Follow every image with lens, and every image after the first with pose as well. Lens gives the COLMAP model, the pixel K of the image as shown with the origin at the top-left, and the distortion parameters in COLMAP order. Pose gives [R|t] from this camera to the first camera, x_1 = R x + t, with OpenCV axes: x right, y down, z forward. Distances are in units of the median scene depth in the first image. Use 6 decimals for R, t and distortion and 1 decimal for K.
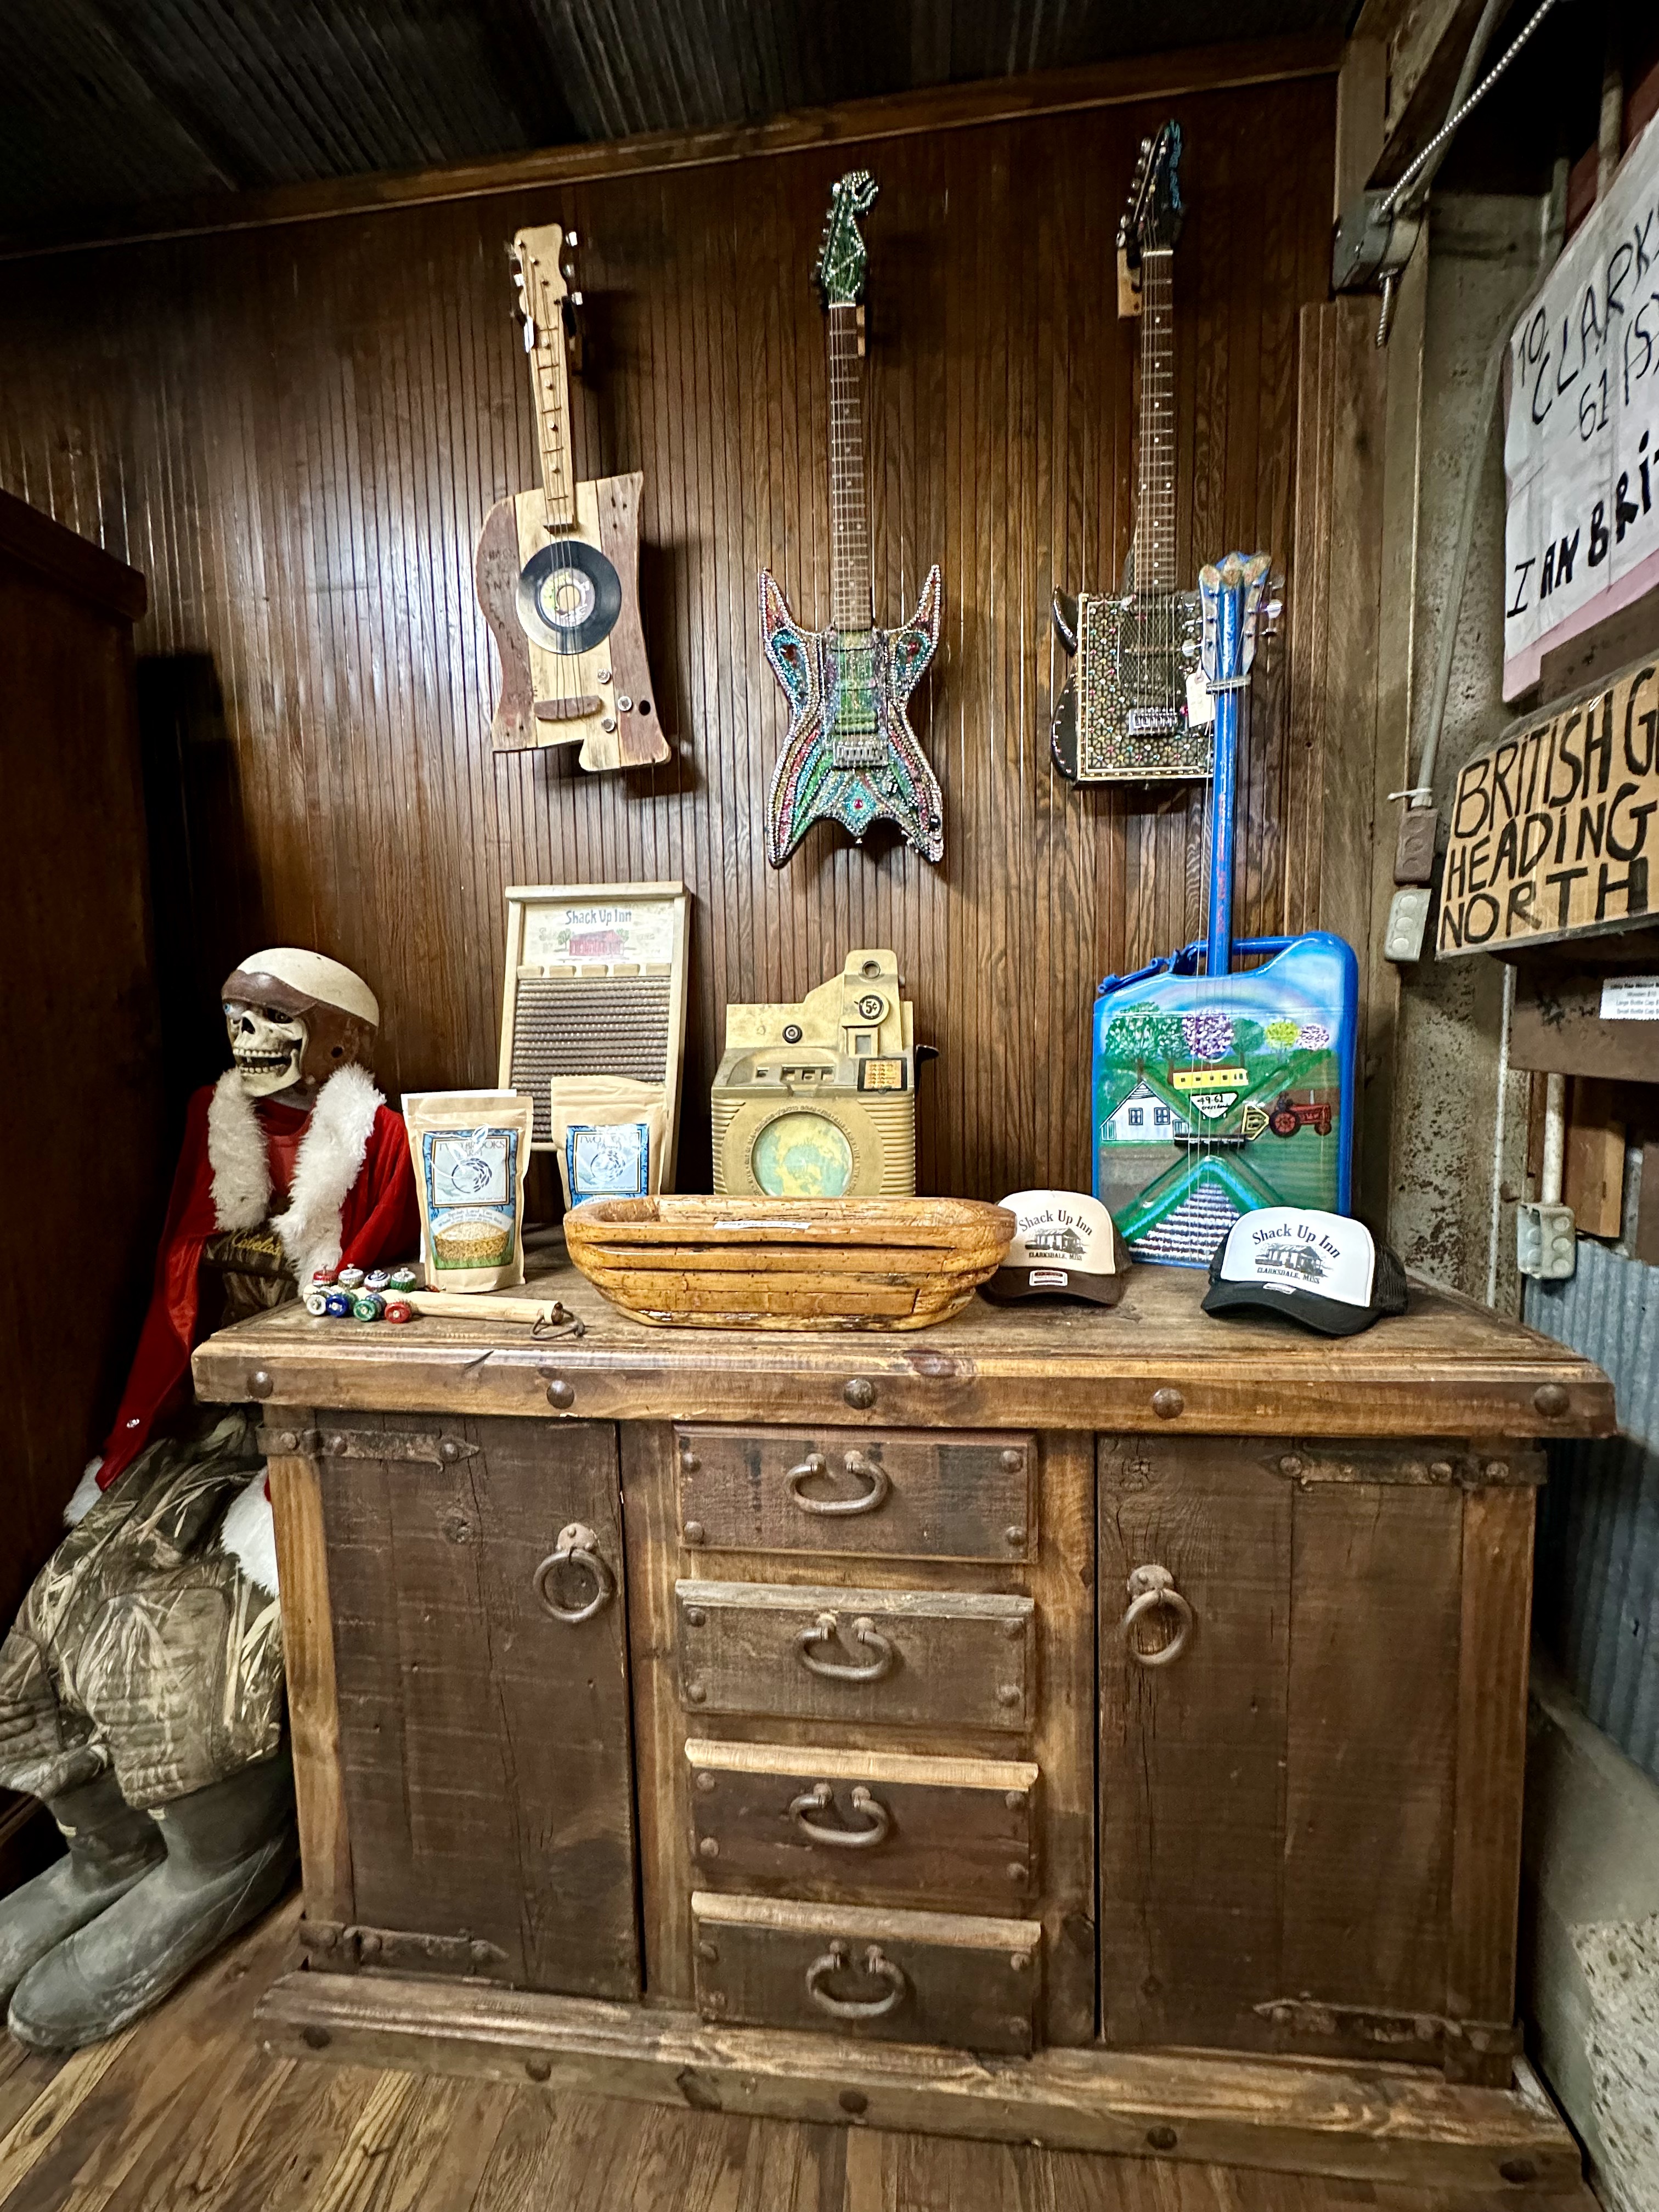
lens RADIAL K [[896.7, 0, 829.0], [0, 896.7, 1106.6], [0, 0, 1]] dist [-0.000023, 0.000979]
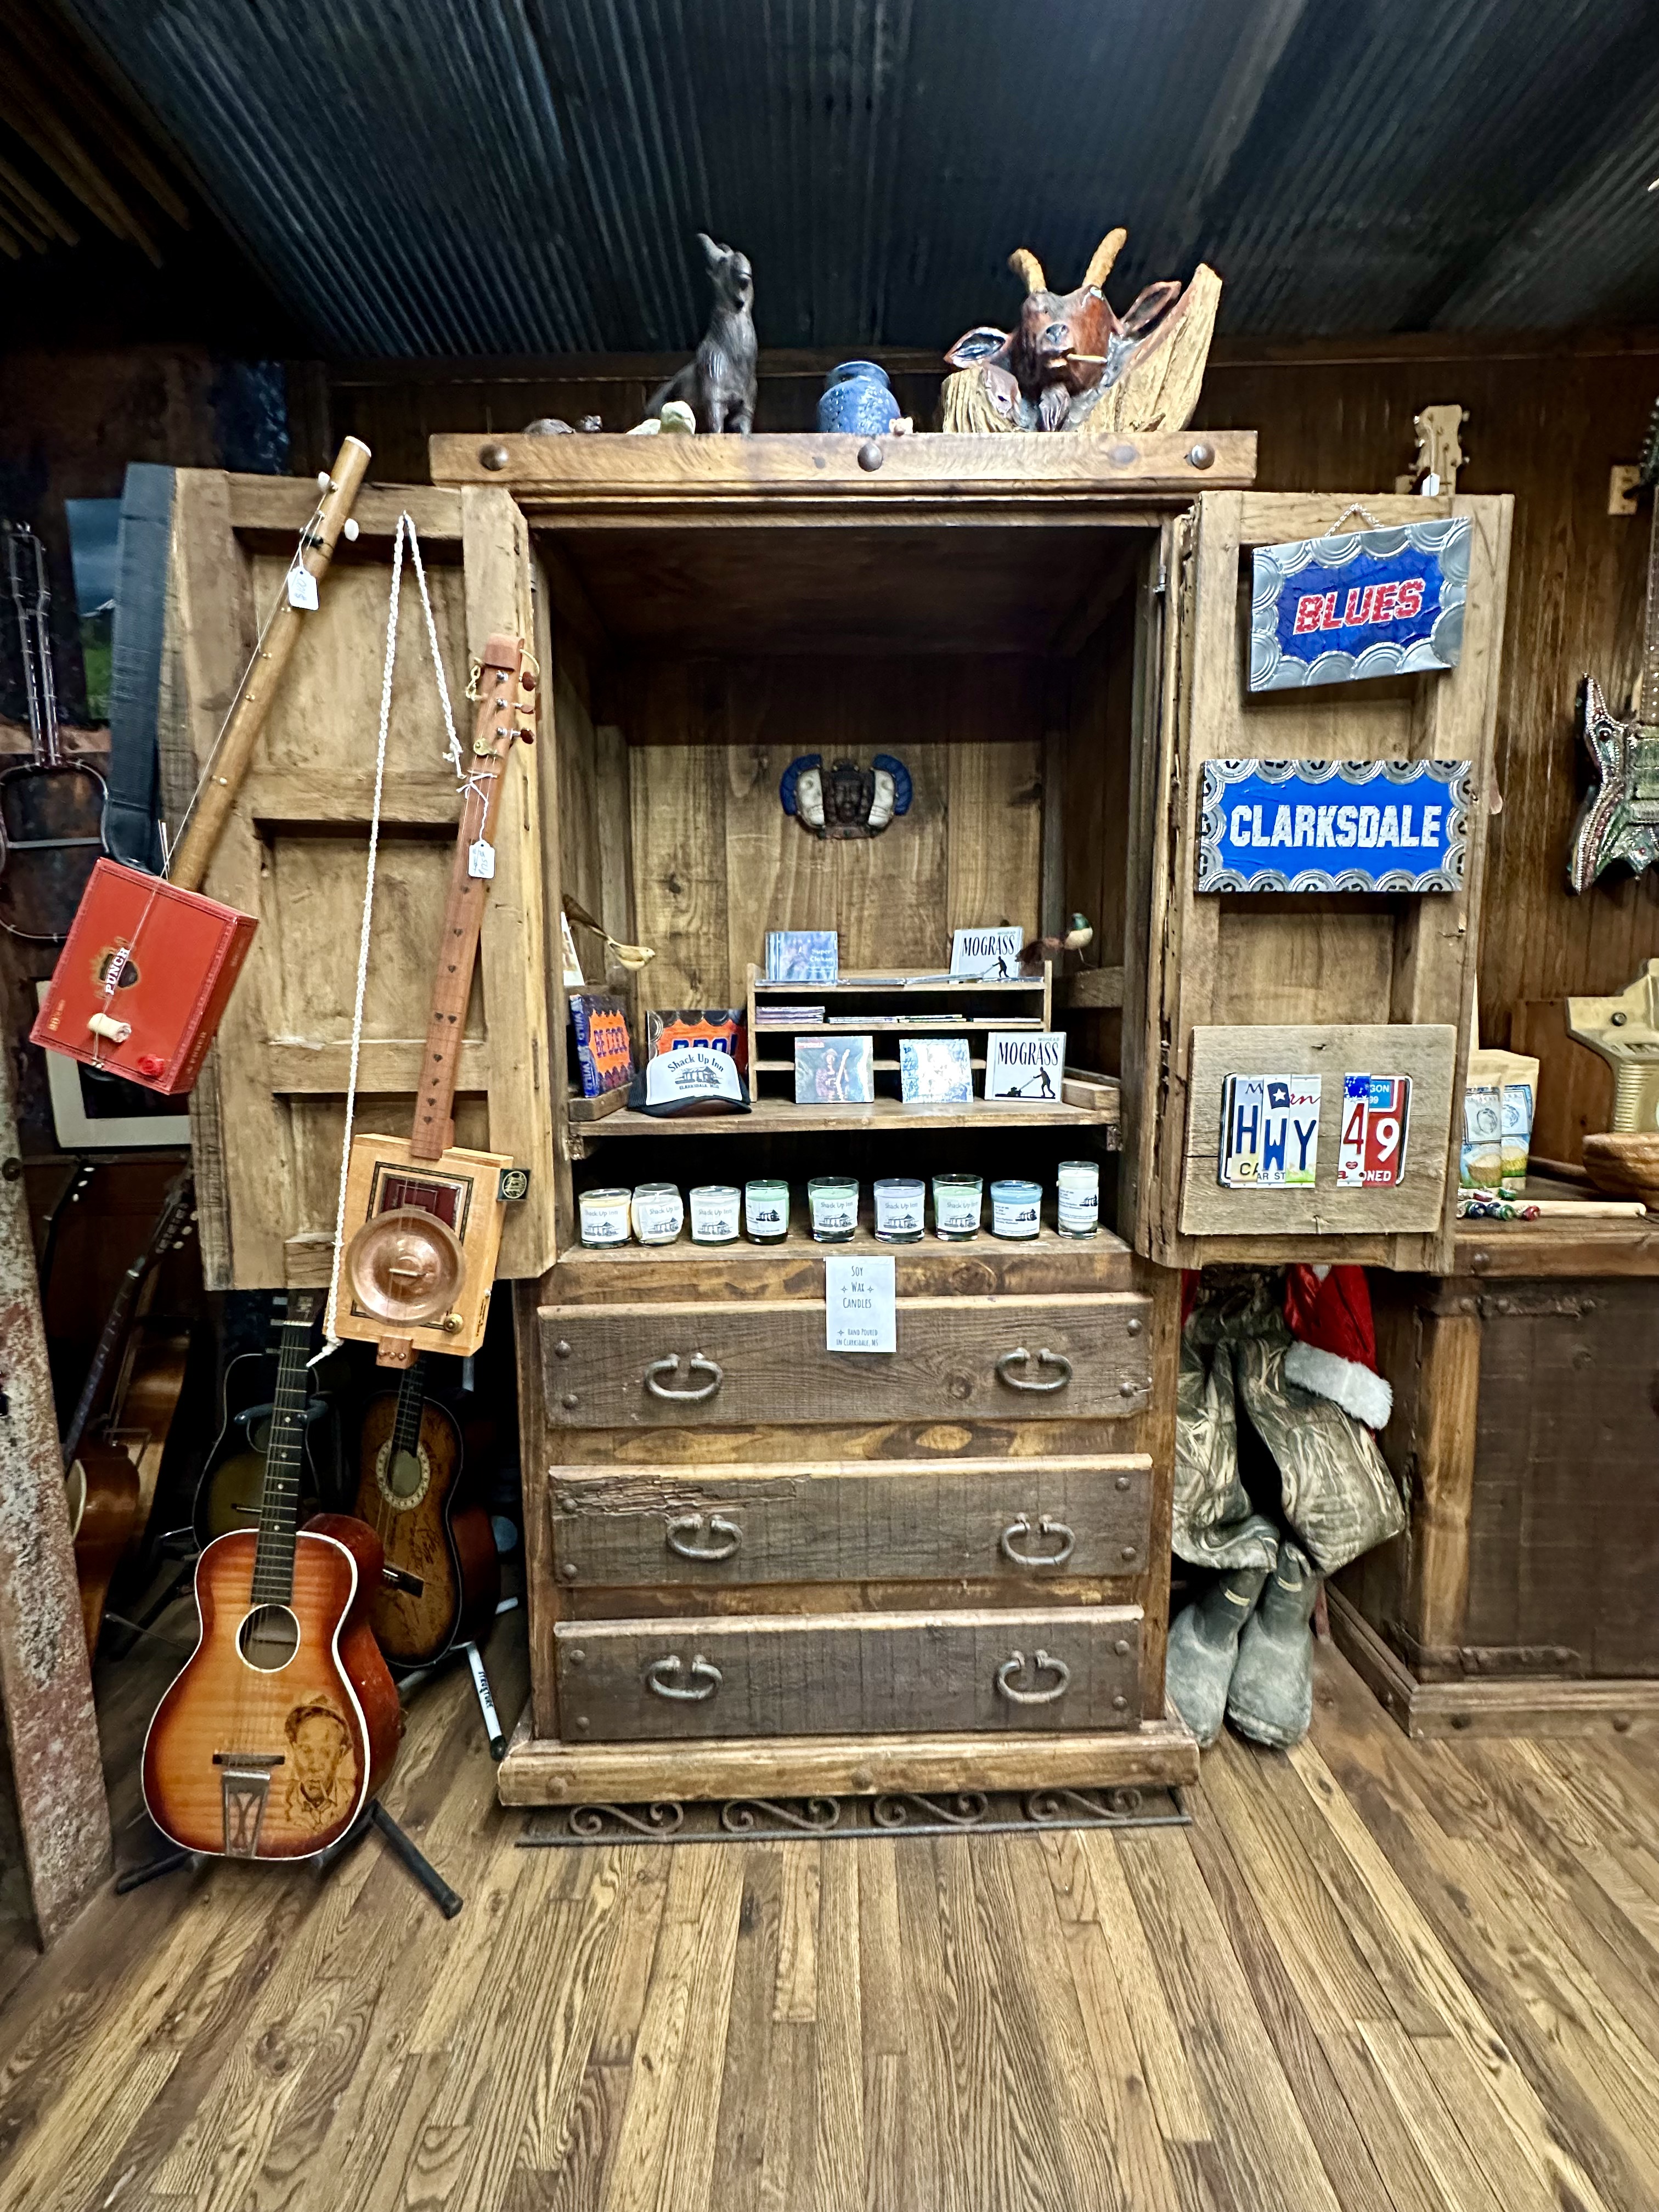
lens RADIAL K [[896.7, 0, 830.4], [0, 896.7, 1113.8], [0, 0, 1]] dist [-0.000023, 0.000979]
pose [[0.993575, -0.009449, 0.112777, -1.706629], [0.007107, 0.999751, 0.021147, 0.032596], [-0.112948, -0.020210, 0.993395, -0.283182]]
